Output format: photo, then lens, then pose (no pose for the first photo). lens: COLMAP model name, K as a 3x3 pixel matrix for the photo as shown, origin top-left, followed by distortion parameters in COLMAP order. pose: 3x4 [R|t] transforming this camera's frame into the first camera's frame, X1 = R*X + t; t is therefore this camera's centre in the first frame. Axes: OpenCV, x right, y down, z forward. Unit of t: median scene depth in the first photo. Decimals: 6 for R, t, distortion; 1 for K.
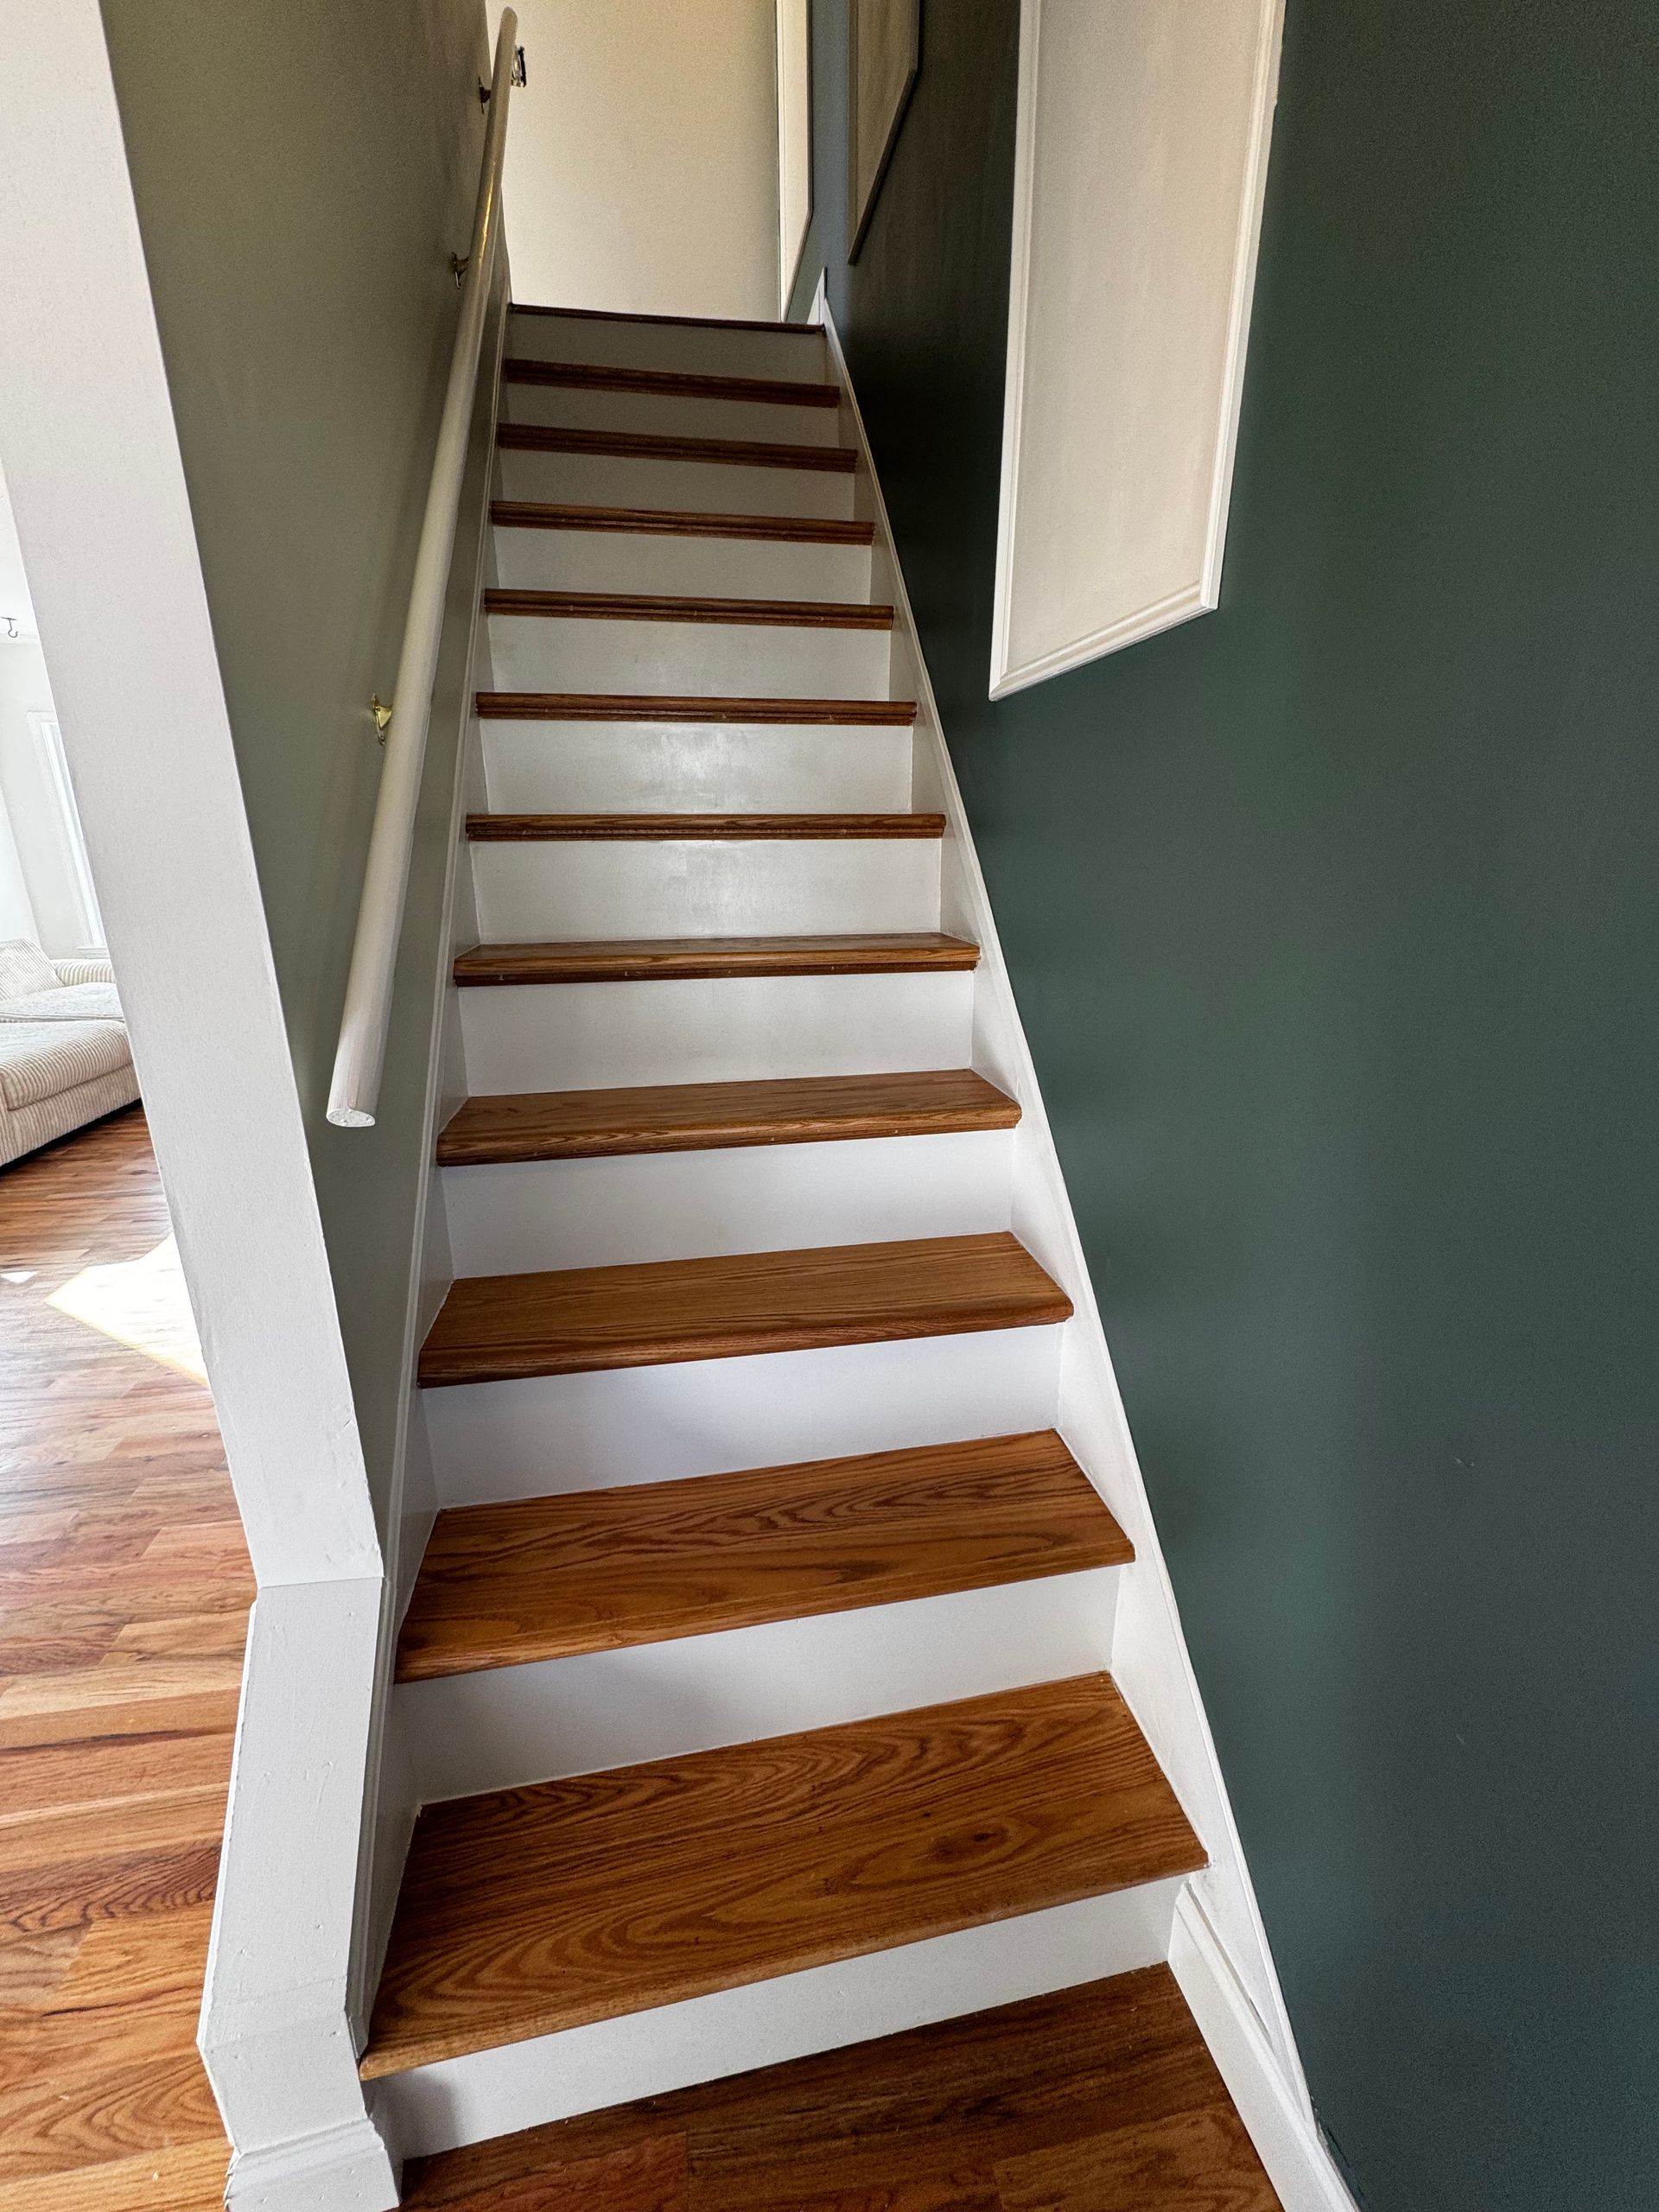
lens RADIAL K [[880.8, 0, 826.3], [0, 880.8, 1105.3], [0, 0, 1]] dist [-0.000984, -0.000345]
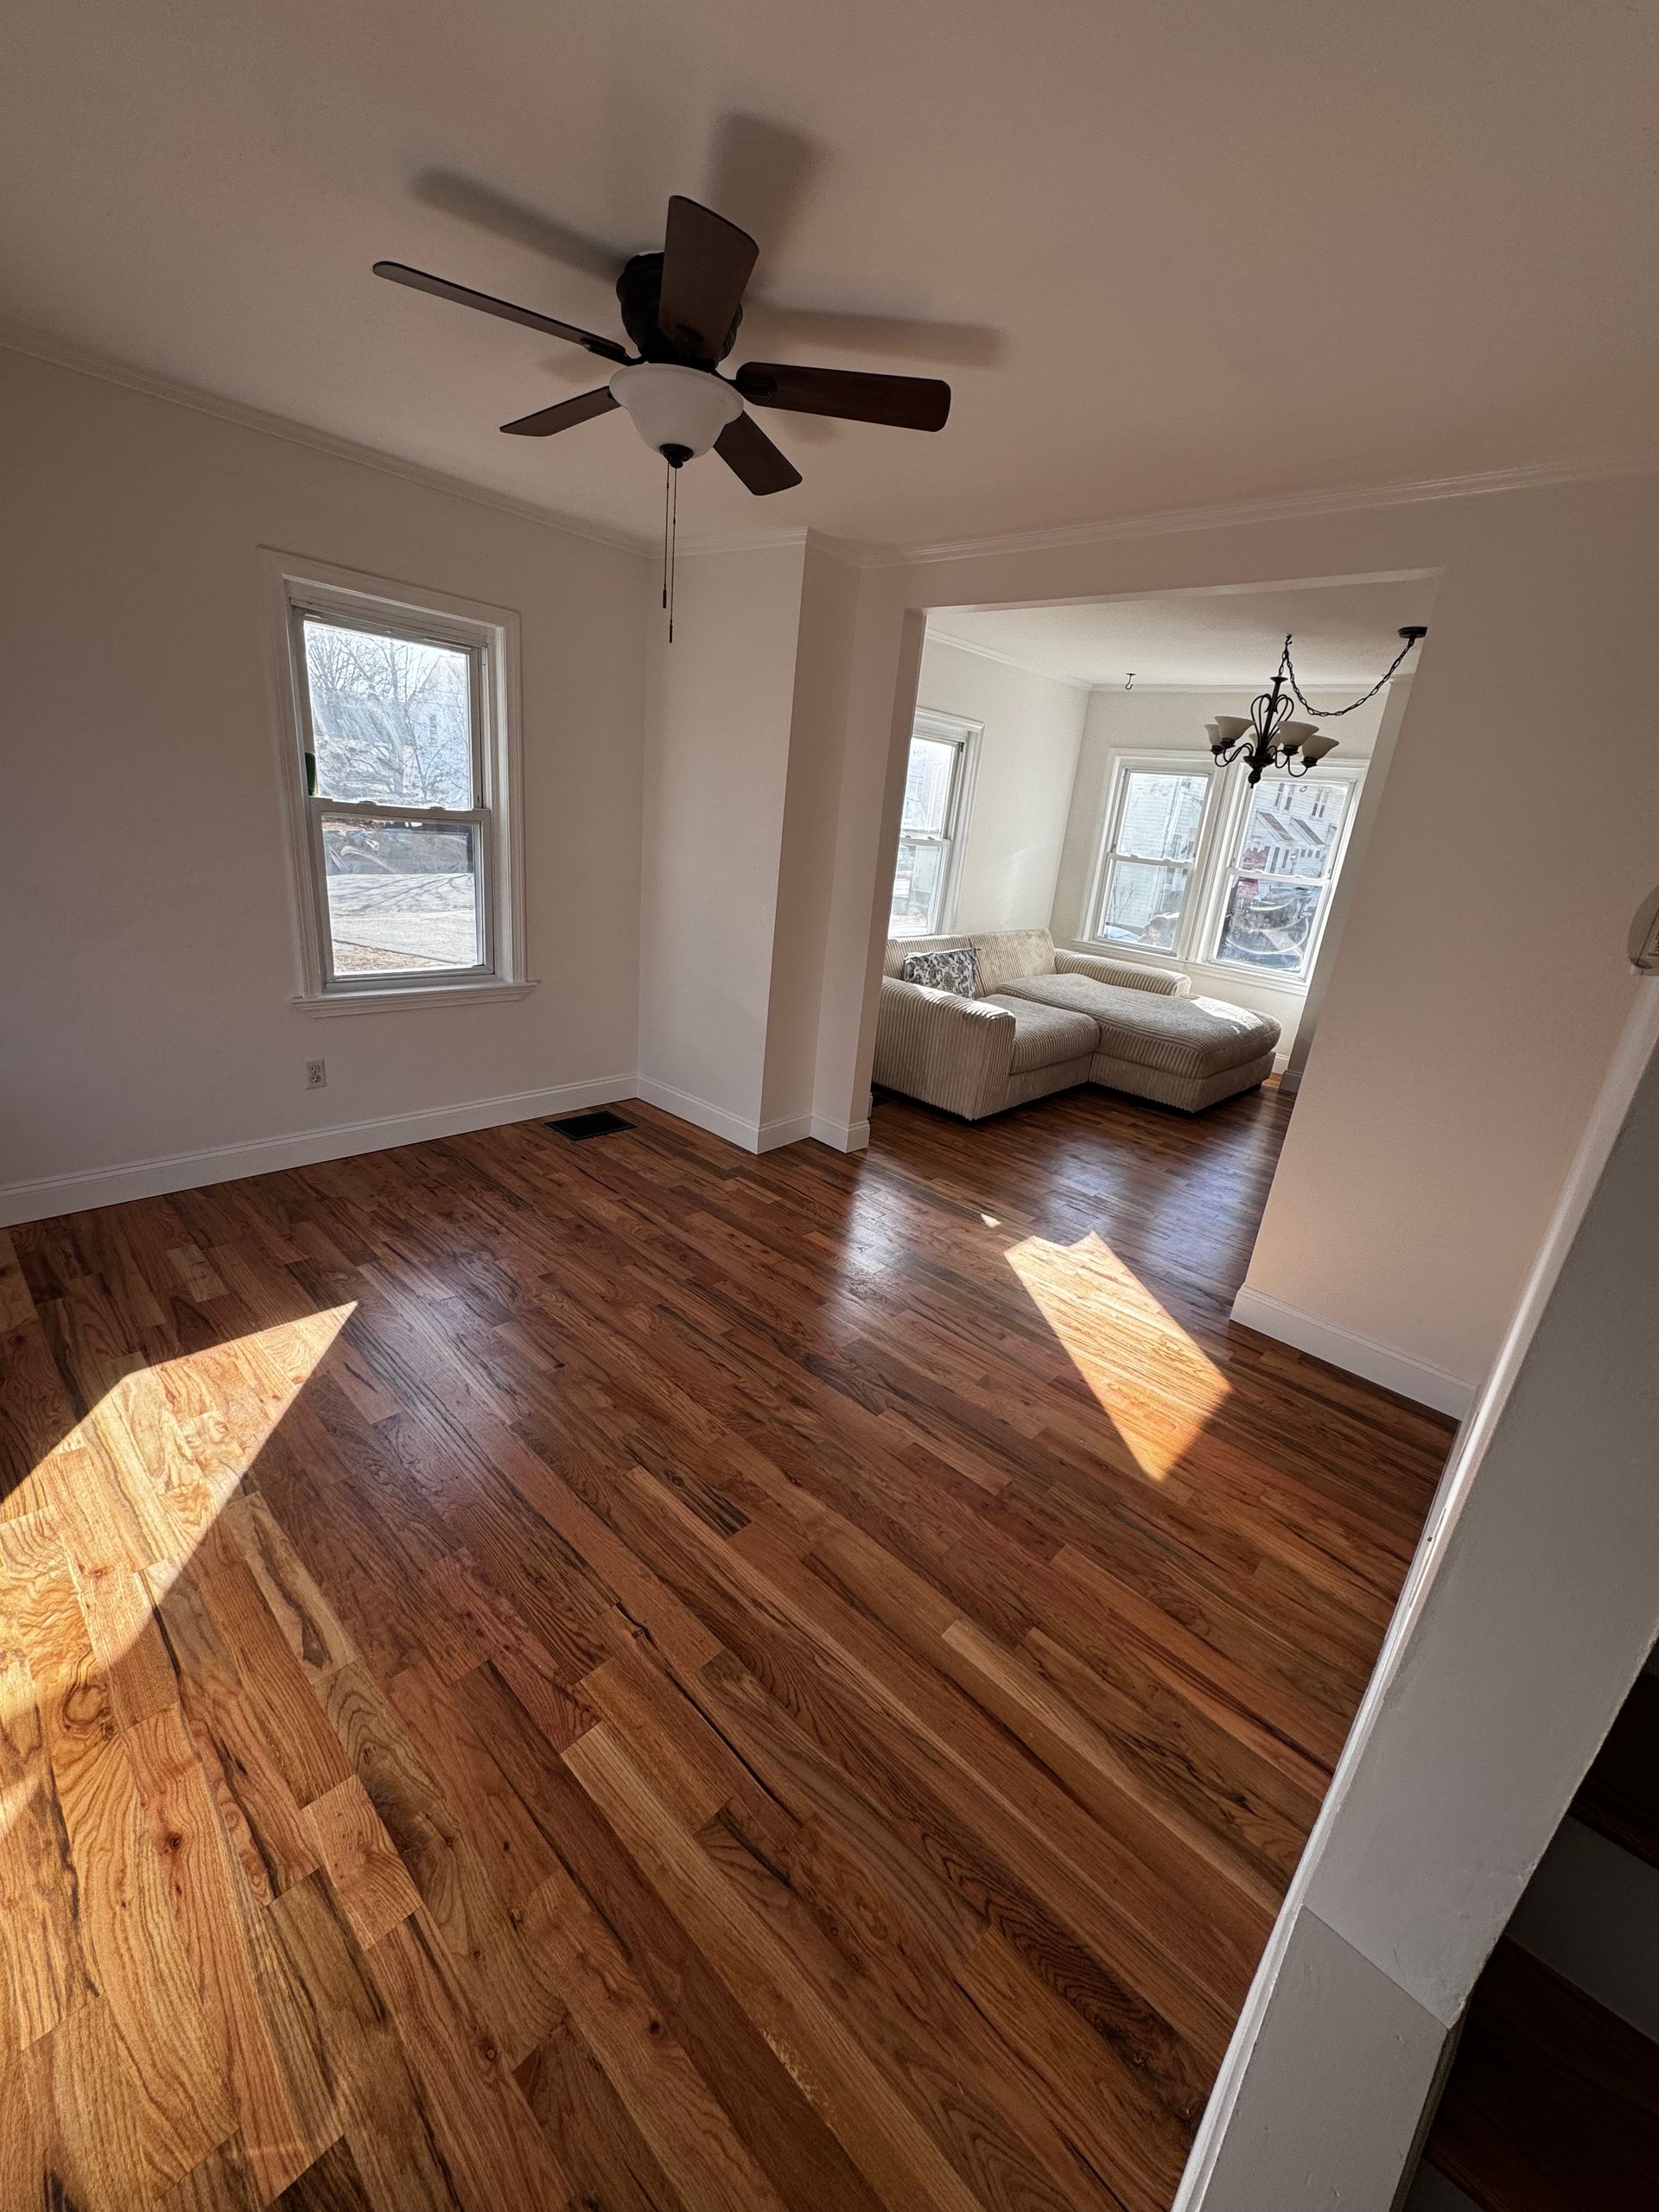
lens RADIAL K [[880.8, 0, 823.9], [0, 880.8, 1103.3], [0, 0, 1]] dist [-0.000984, -0.000345]
pose [[0.592386, 0.311859, -0.742848, -0.188901], [-0.315973, 0.938103, 0.141857, -0.074429], [0.741107, 0.150686, 0.654258, -0.034045]]
